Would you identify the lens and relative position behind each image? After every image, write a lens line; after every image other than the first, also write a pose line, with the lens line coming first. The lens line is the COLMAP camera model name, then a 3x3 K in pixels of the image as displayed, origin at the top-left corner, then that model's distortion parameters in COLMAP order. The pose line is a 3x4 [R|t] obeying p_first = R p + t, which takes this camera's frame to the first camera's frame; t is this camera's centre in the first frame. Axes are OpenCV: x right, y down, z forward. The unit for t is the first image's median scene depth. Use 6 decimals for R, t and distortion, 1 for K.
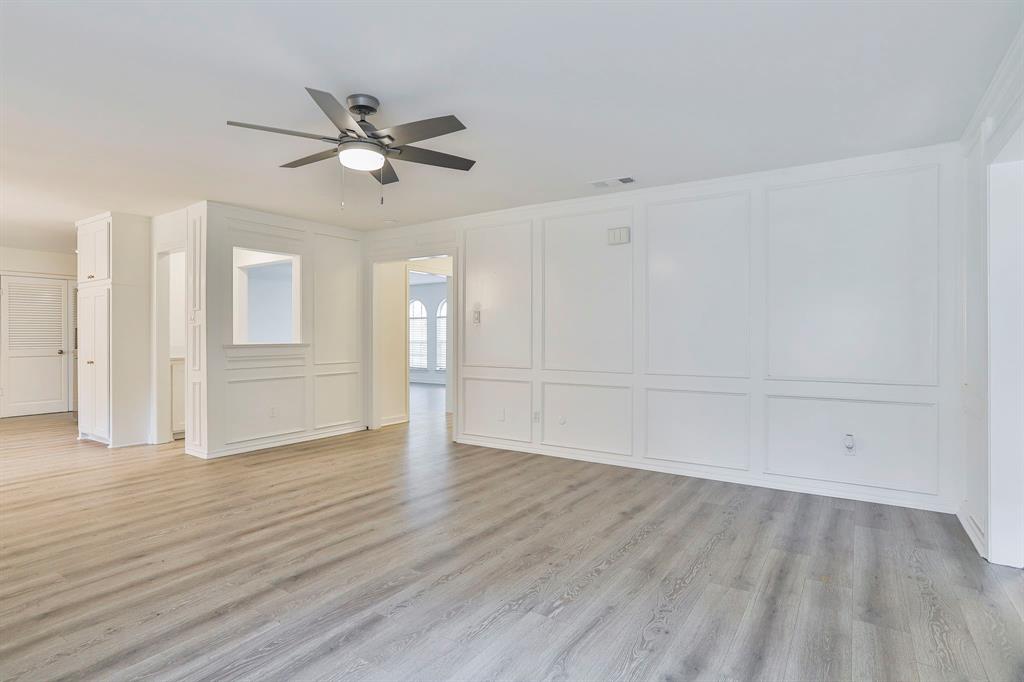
lens RADIAL K [[526.7, 0, 512.0], [0, 526.7, 341.0], [0, 0, 1]] dist [-0.058937, 0.034215]
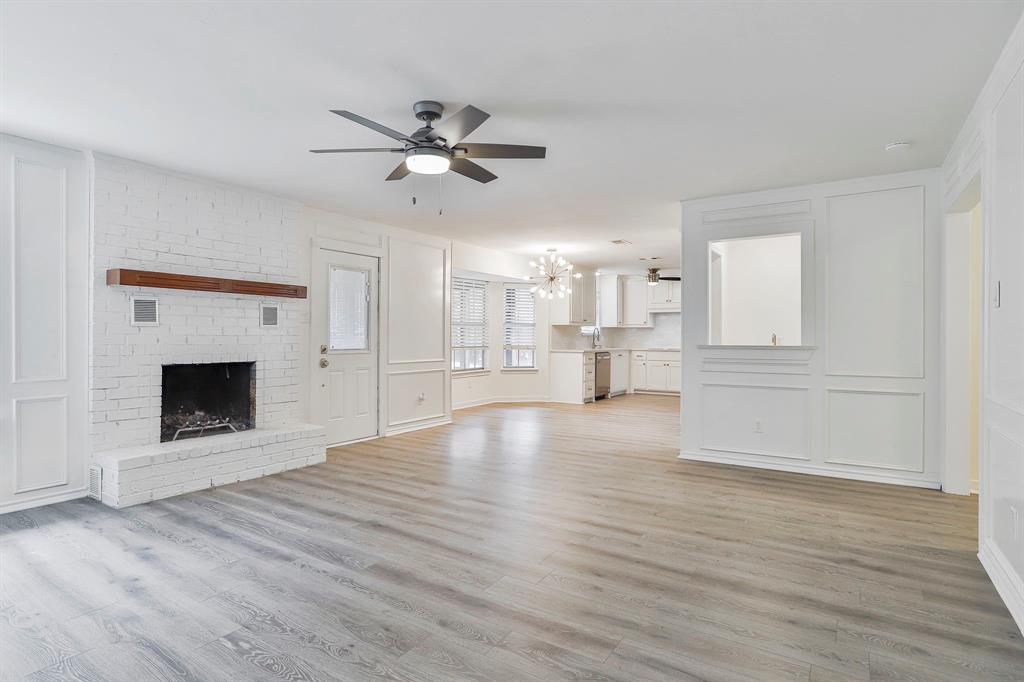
lens RADIAL K [[538.4, 0, 515.5], [0, 538.4, 341.4], [0, 0, 1]] dist [-0.060772, 0.037709]
pose [[0.009297, 0.011112, -0.999895, 0.778614], [-0.014020, 0.999841, 0.010981, -0.008871], [0.999859, 0.013916, 0.009451, 1.169709]]
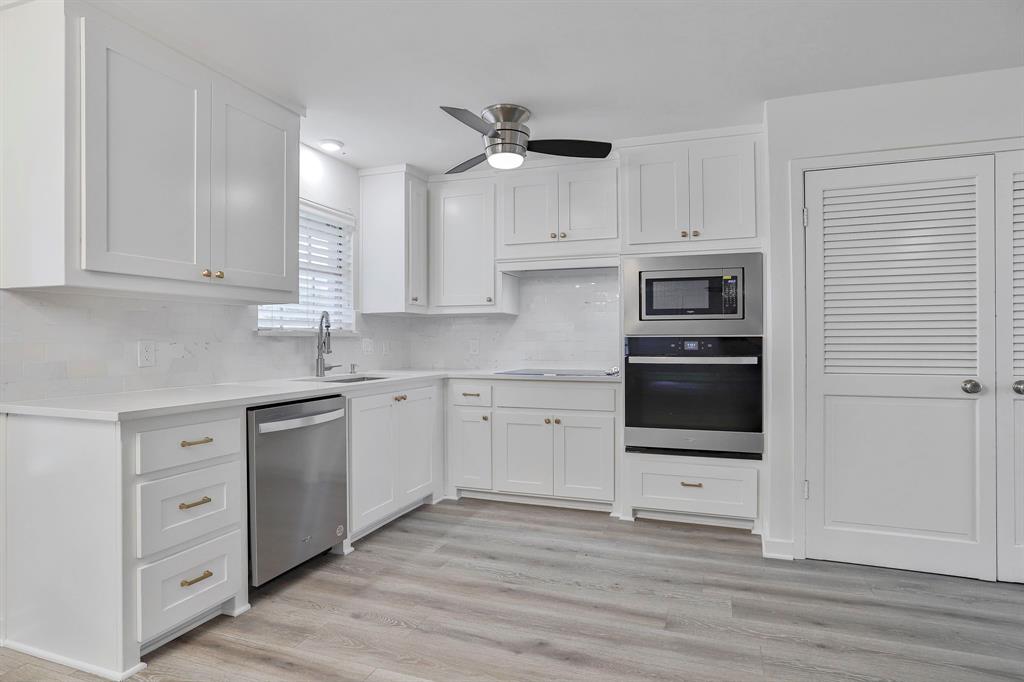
lens RADIAL K [[538.4, 0, 515.5], [0, 538.4, 341.4], [0, 0, 1]] dist [-0.060772, 0.037709]
pose [[0.197210, 0.010803, -0.980302, -1.710170], [-0.011925, 0.999892, 0.008620, -0.019482], [0.980289, 0.009990, 0.197317, 1.933406]]
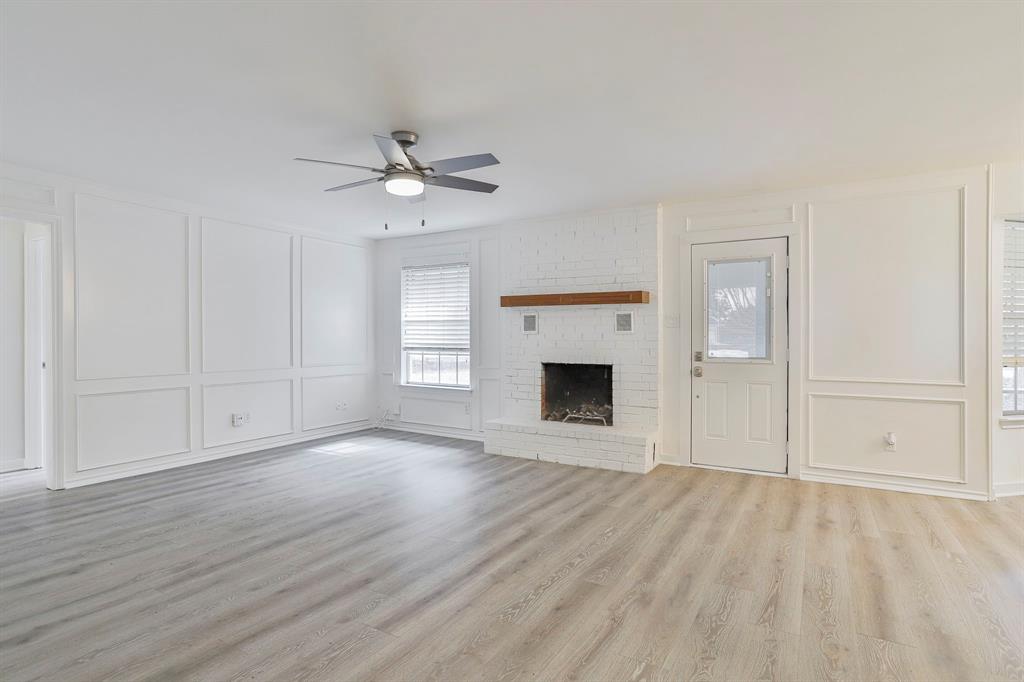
lens RADIAL K [[539.5, 0, 503.3], [0, 539.5, 344.5], [0, 0, 1]] dist [-0.058366, 0.037853]
pose [[-0.999585, -0.001287, -0.028777, -0.476407], [-0.001847, 0.999809, 0.019472, -0.019996], [0.028746, 0.019517, -0.999396, 2.203564]]
